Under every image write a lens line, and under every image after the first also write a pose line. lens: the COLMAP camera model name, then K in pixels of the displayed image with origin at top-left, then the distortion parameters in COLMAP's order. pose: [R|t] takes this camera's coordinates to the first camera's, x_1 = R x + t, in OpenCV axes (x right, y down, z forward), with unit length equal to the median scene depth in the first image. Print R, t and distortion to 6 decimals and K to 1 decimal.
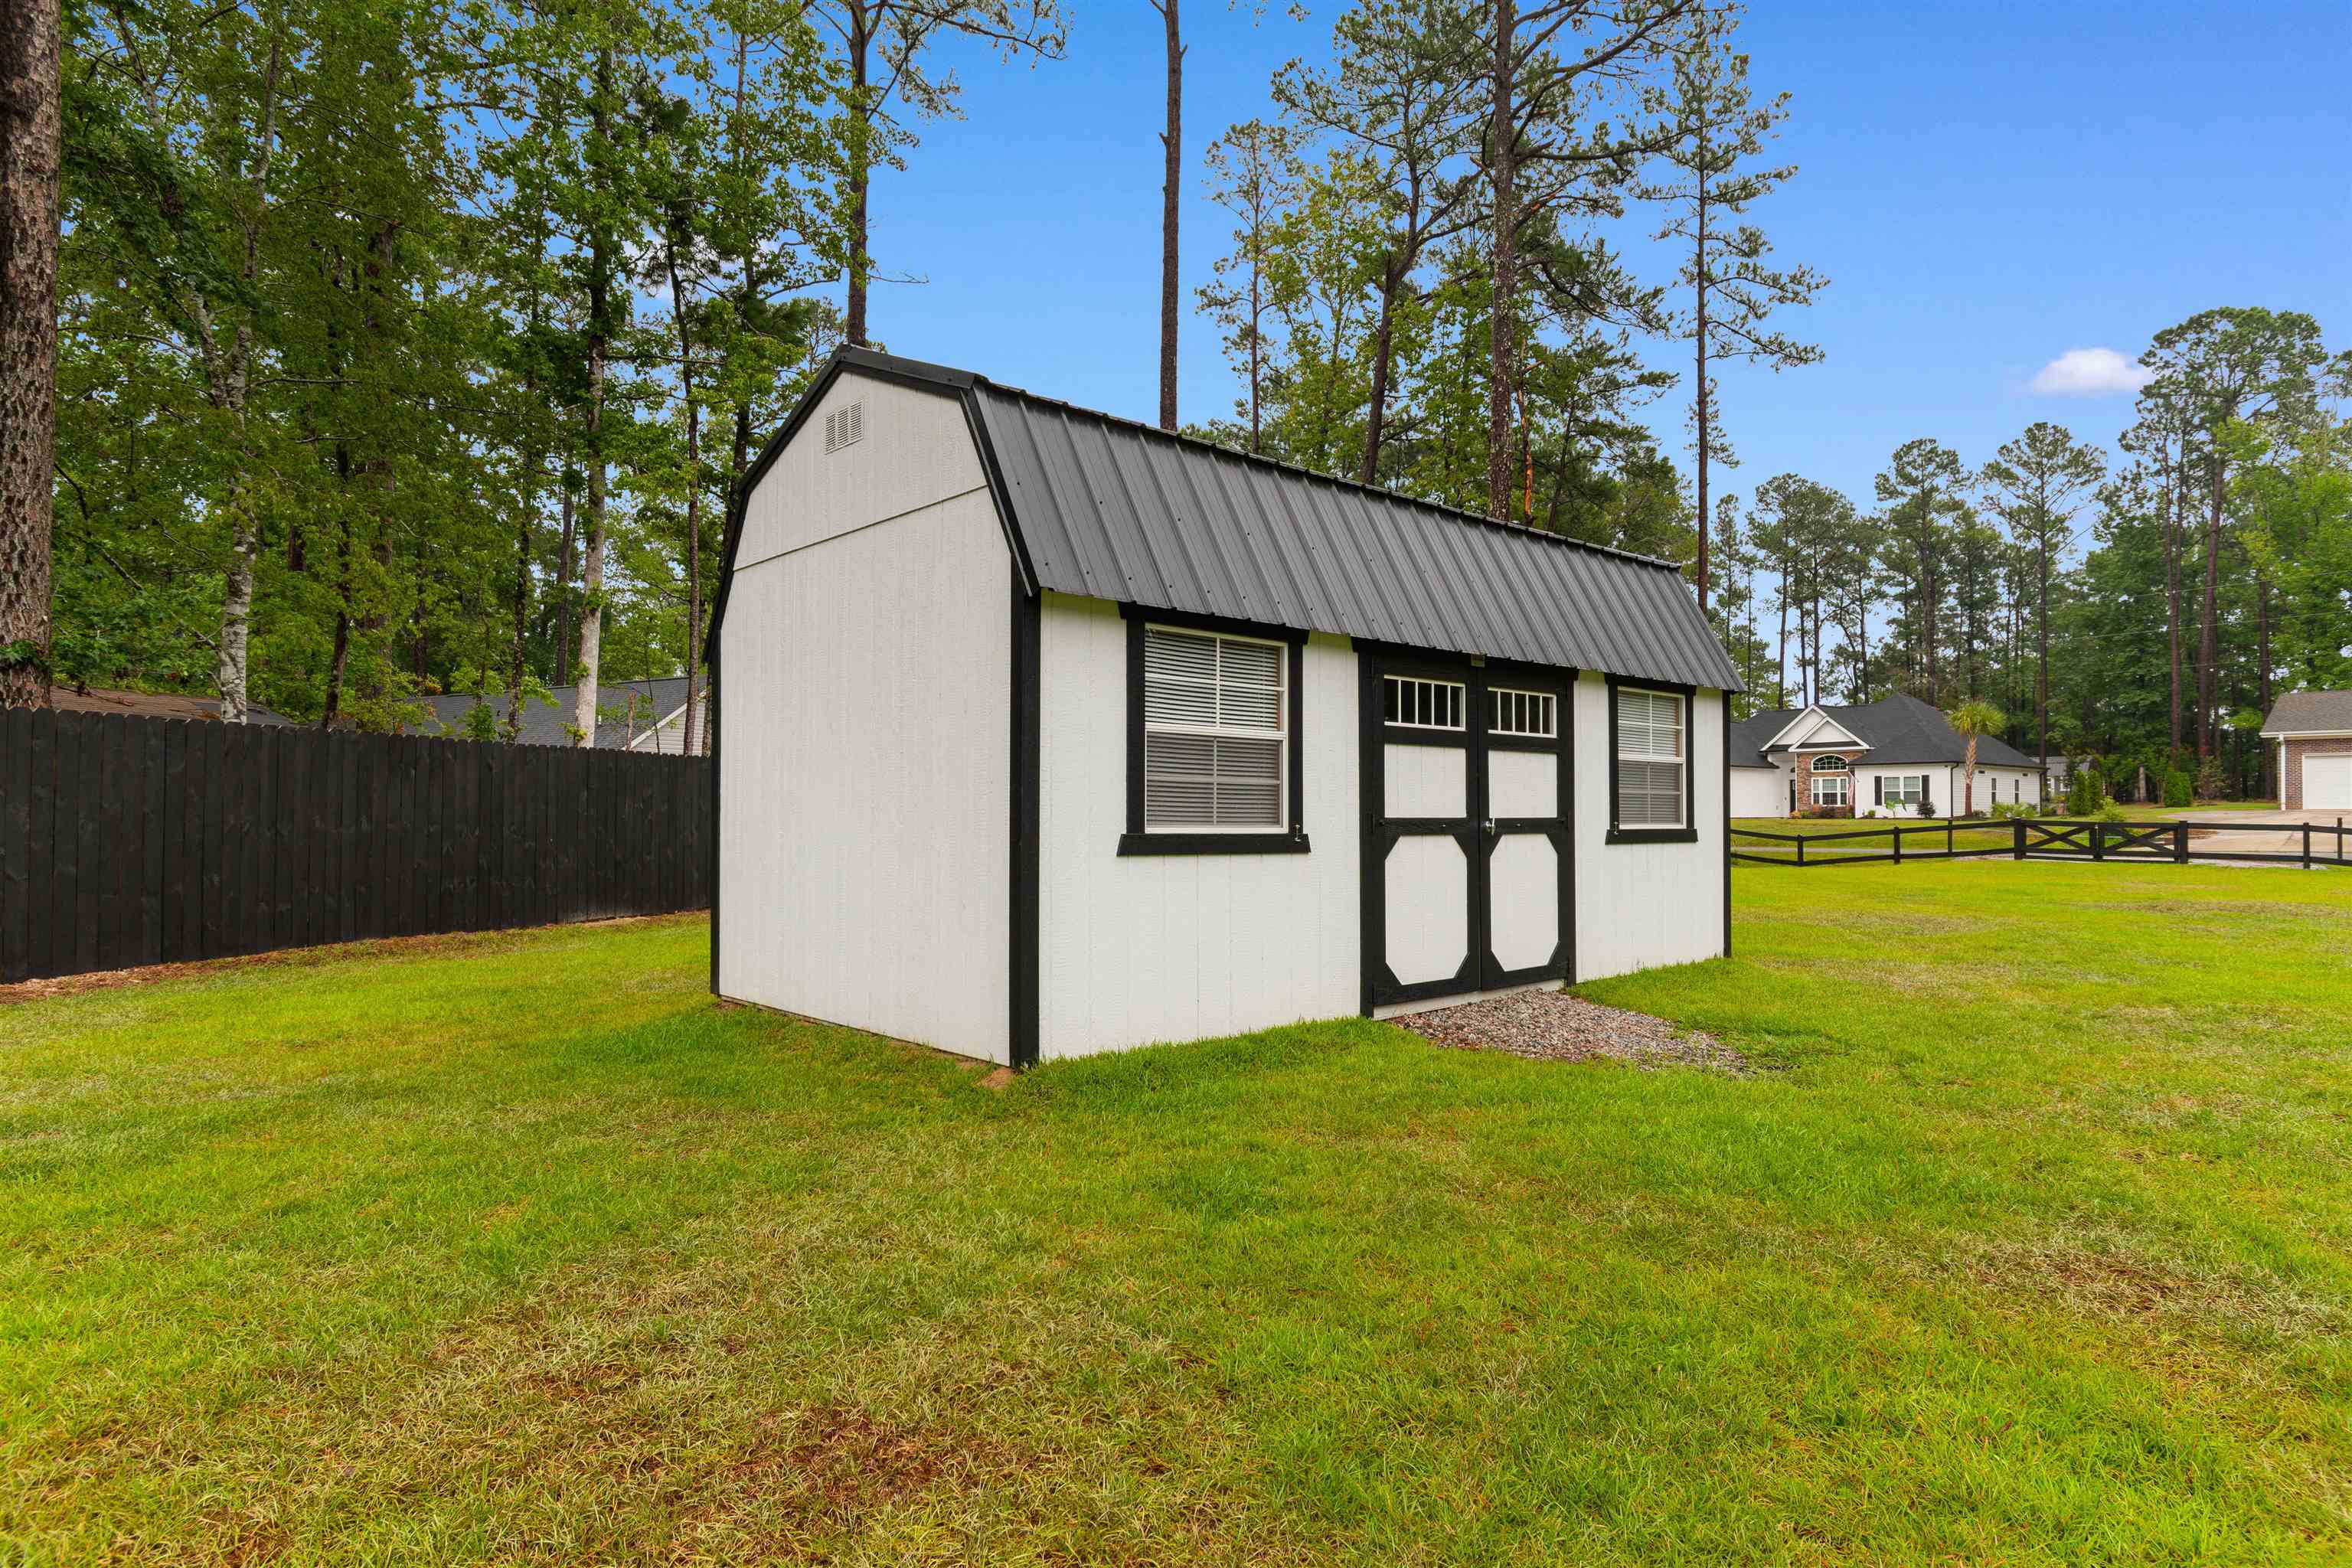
lens RADIAL K [[1294.8, 0, 1191.7], [0, 1294.8, 801.9], [0, 0, 1]] dist [-0.003276, -0.003011]
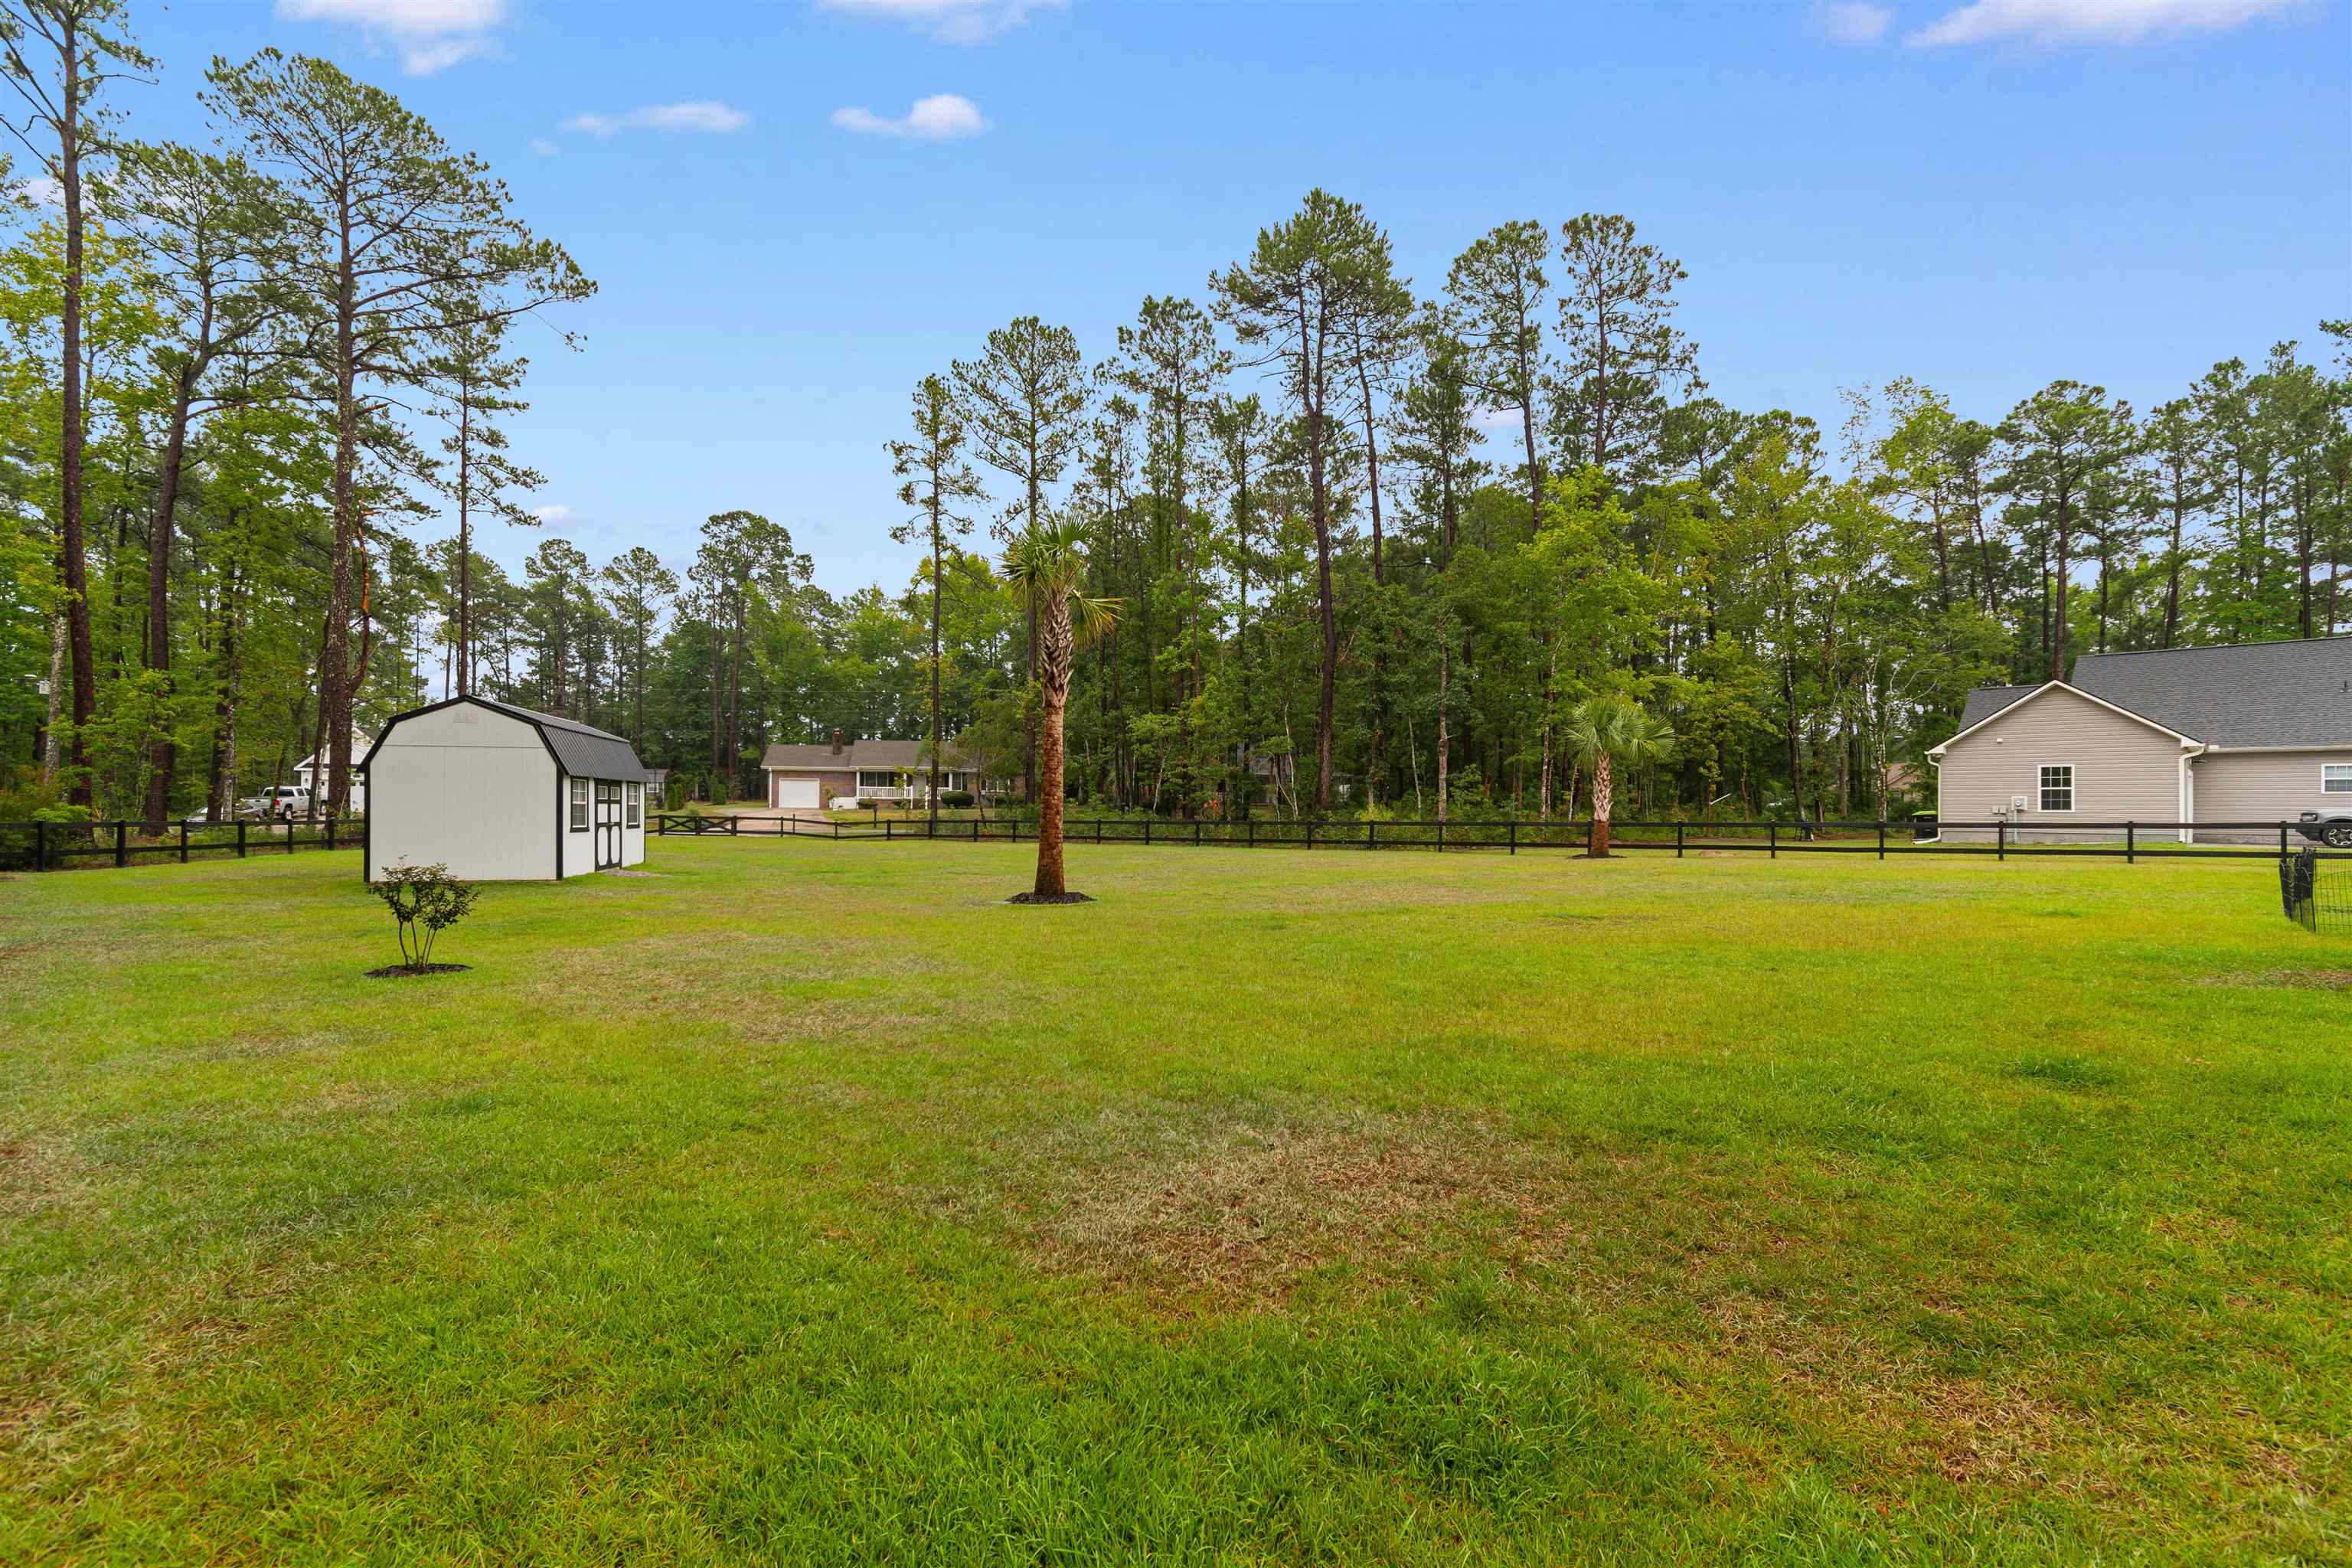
lens RADIAL K [[1084.8, 0, 1176.3], [0, 1084.8, 800.1], [0, 0, 1]] dist [0.001046, -0.000077]
pose [[0.484823, 0.008166, 0.874574, -0.195547], [-0.013528, 0.999907, -0.001837, -0.007740], [-0.874508, -0.010940, 0.484889, -0.221350]]
